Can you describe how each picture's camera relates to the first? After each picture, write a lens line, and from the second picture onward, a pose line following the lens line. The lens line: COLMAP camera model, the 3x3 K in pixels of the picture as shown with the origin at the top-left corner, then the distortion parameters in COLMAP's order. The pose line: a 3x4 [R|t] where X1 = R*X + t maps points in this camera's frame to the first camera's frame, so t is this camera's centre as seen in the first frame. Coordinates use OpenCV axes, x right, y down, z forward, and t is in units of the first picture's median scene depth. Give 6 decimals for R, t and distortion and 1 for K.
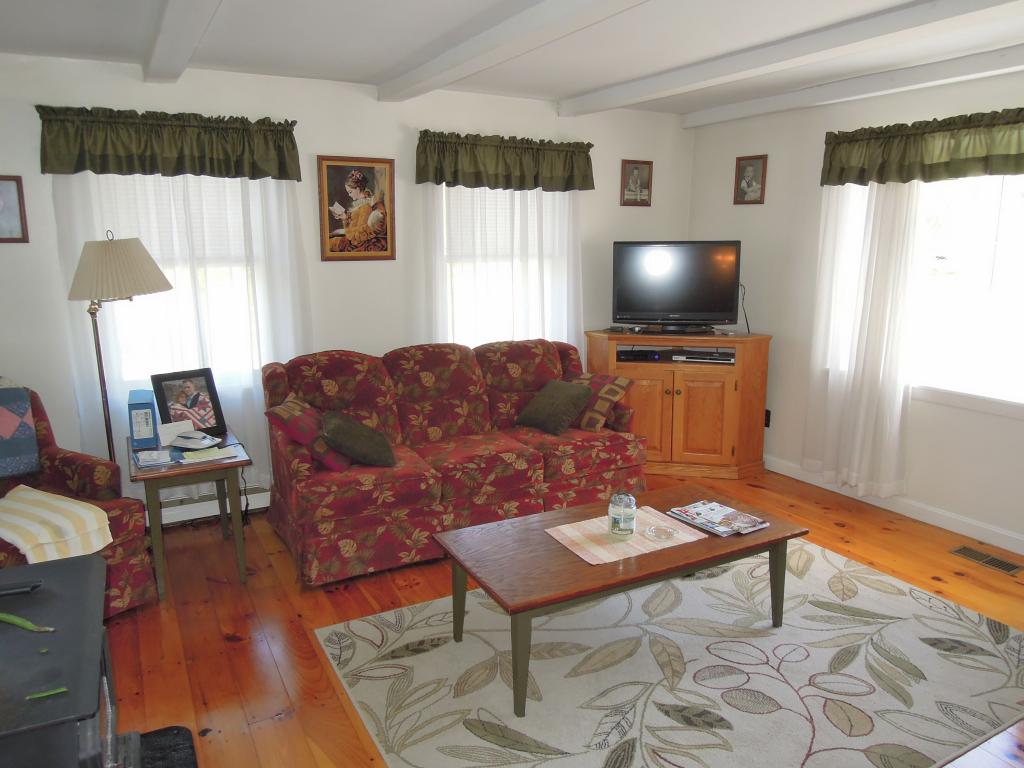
lens RADIAL K [[740.3, 0, 519.8], [0, 740.3, 385.8], [0, 0, 1]] dist [-0.028557, 0.004198]
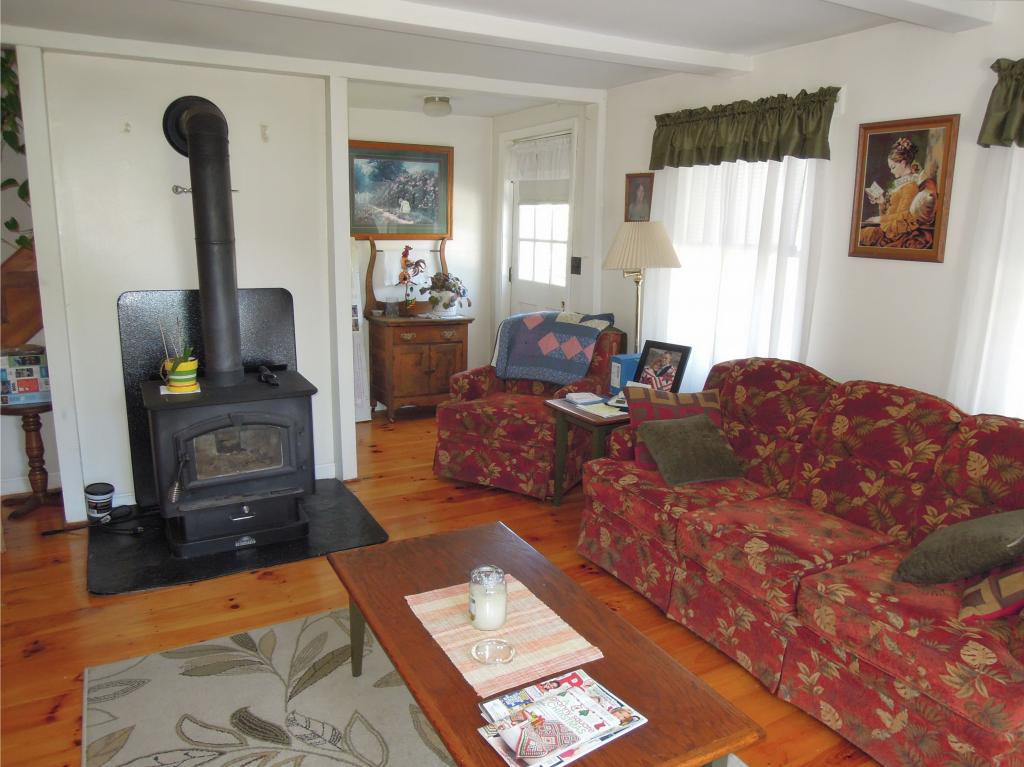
lens RADIAL K [[740.3, 0, 519.8], [0, 740.3, 385.3], [0, 0, 1]] dist [-0.028557, 0.004198]
pose [[0.006536, 0.223476, -0.974687, 0.558519], [-0.216693, 0.951865, 0.216791, -0.133749], [0.976218, 0.209791, 0.054647, 0.648242]]
